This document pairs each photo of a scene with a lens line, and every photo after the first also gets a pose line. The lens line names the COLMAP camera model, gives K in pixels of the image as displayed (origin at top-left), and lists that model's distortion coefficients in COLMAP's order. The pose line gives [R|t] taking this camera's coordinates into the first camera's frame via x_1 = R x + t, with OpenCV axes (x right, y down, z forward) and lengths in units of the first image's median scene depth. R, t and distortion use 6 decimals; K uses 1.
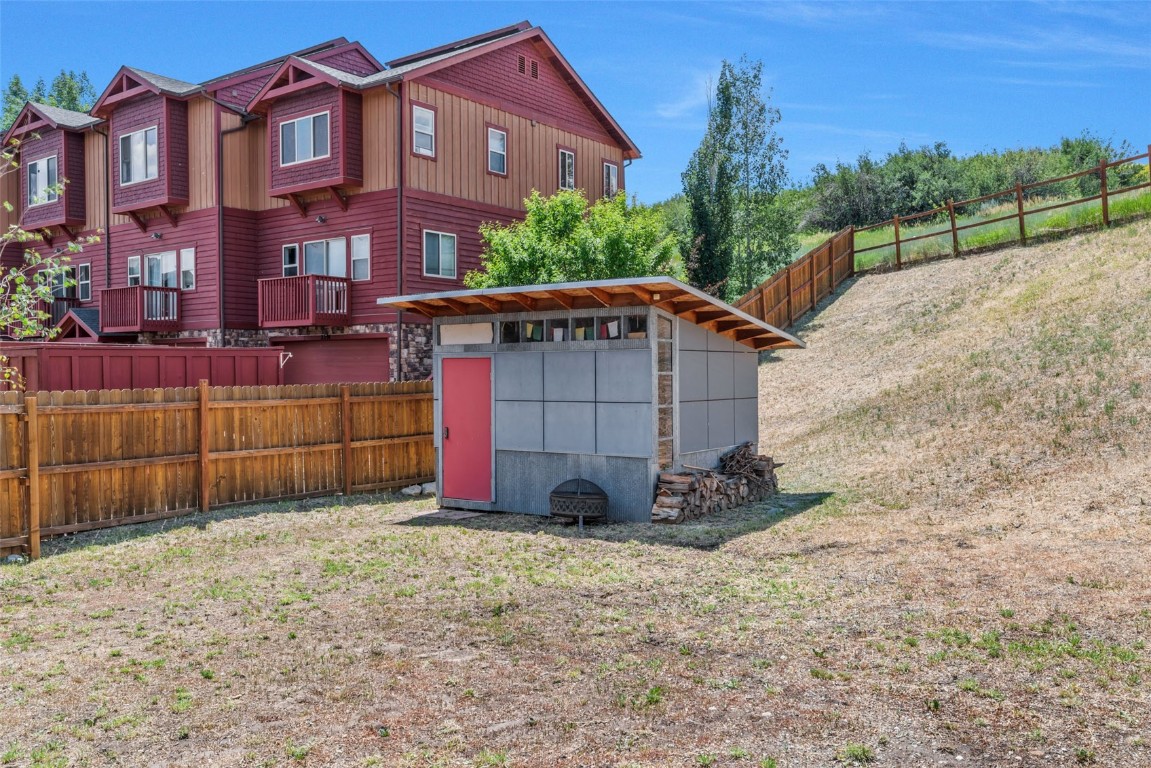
lens RADIAL K [[938.3, 0, 595.3], [0, 938.3, 387.5], [0, 0, 1]] dist [-0.000502, 0.005178]
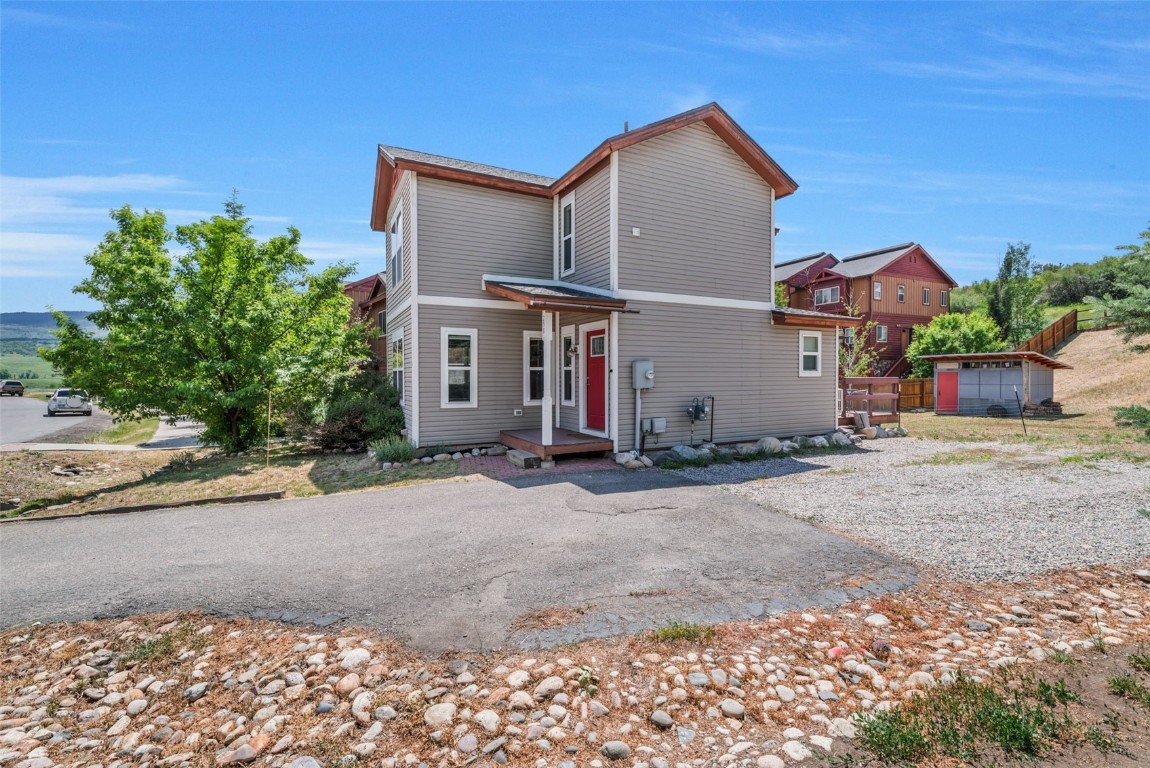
lens RADIAL K [[501.1, 0, 575.2], [0, 501.1, 378.5], [0, 0, 1]] dist [0.001317, 0.000819]
pose [[0.884614, 0.006319, -0.466281, -0.285034], [-0.009877, 0.999938, -0.005188, 0.009490], [0.466219, 0.009195, 0.884621, -0.777212]]
